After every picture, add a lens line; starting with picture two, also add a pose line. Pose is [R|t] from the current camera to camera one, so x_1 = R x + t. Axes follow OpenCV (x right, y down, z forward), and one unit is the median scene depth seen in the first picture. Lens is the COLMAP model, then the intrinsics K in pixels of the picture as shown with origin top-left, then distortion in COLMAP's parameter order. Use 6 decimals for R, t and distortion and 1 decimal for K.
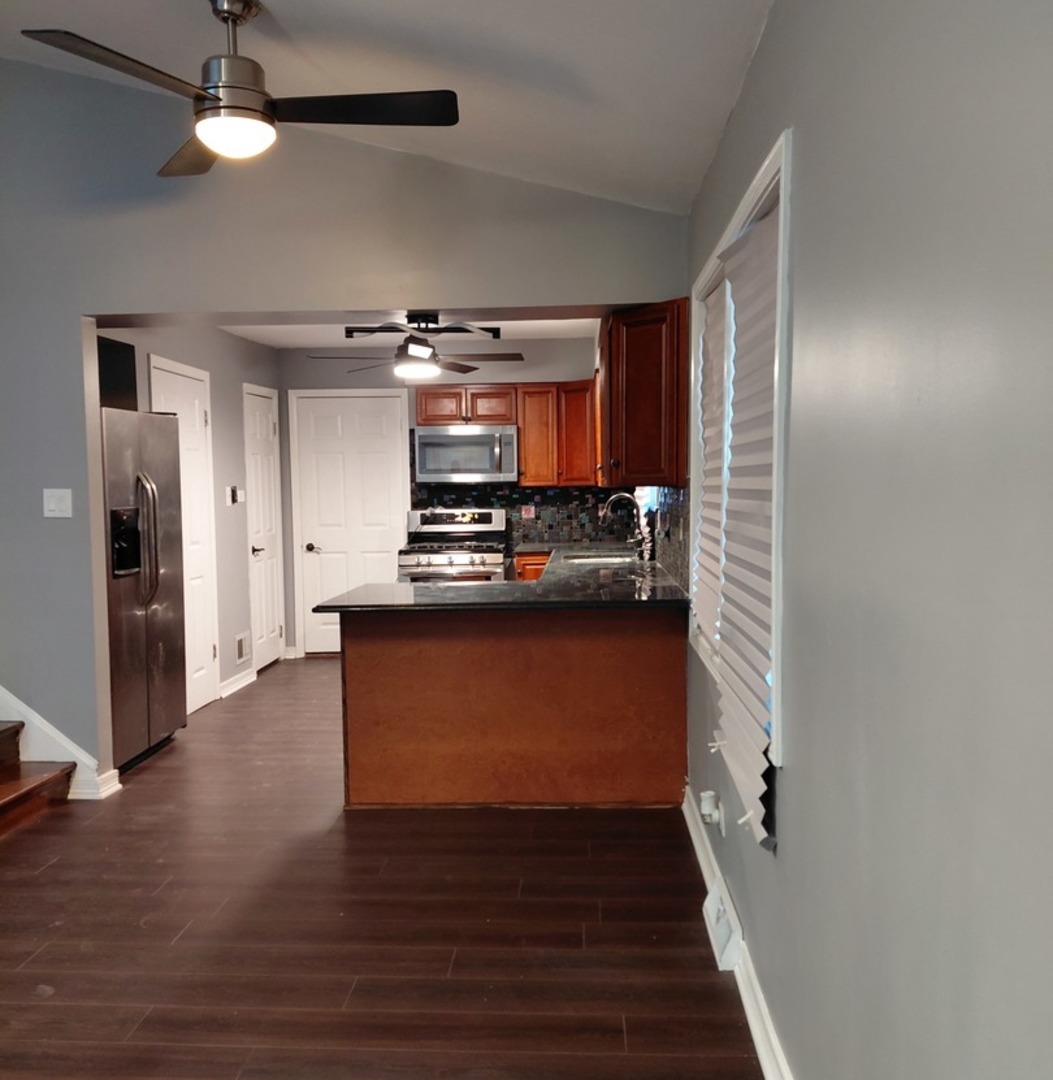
lens RADIAL K [[963.9, 0, 528.9], [0, 963.9, 539.6], [0, 0, 1]] dist [0.061827, -0.029261]
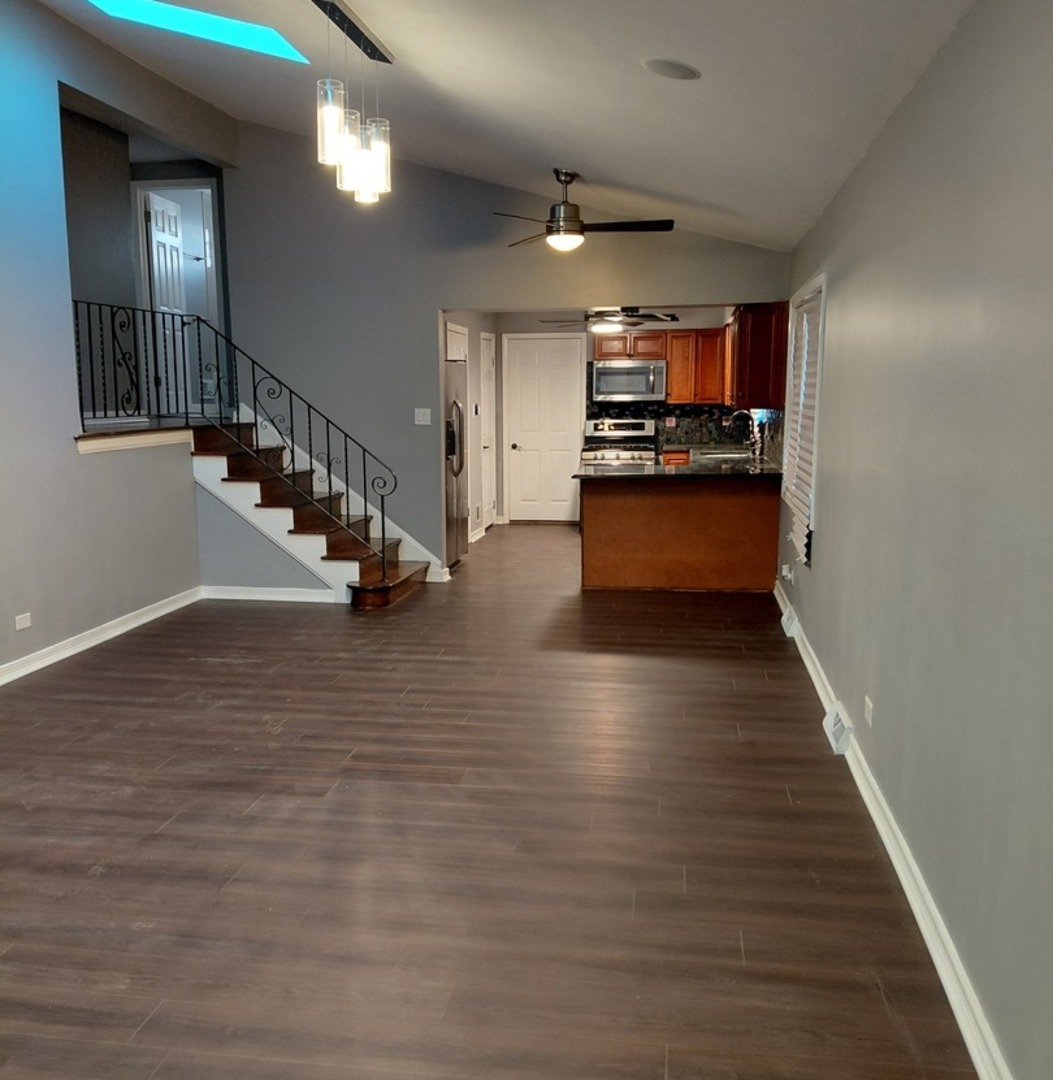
lens RADIAL K [[963.9, 0, 526.0], [0, 963.9, 541.0], [0, 0, 1]] dist [0.061827, -0.029261]
pose [[0.994030, 0.021533, -0.106960, -0.062610], [-0.011009, 0.995123, 0.098025, 0.008679], [0.108549, -0.096262, 0.989419, -0.472035]]
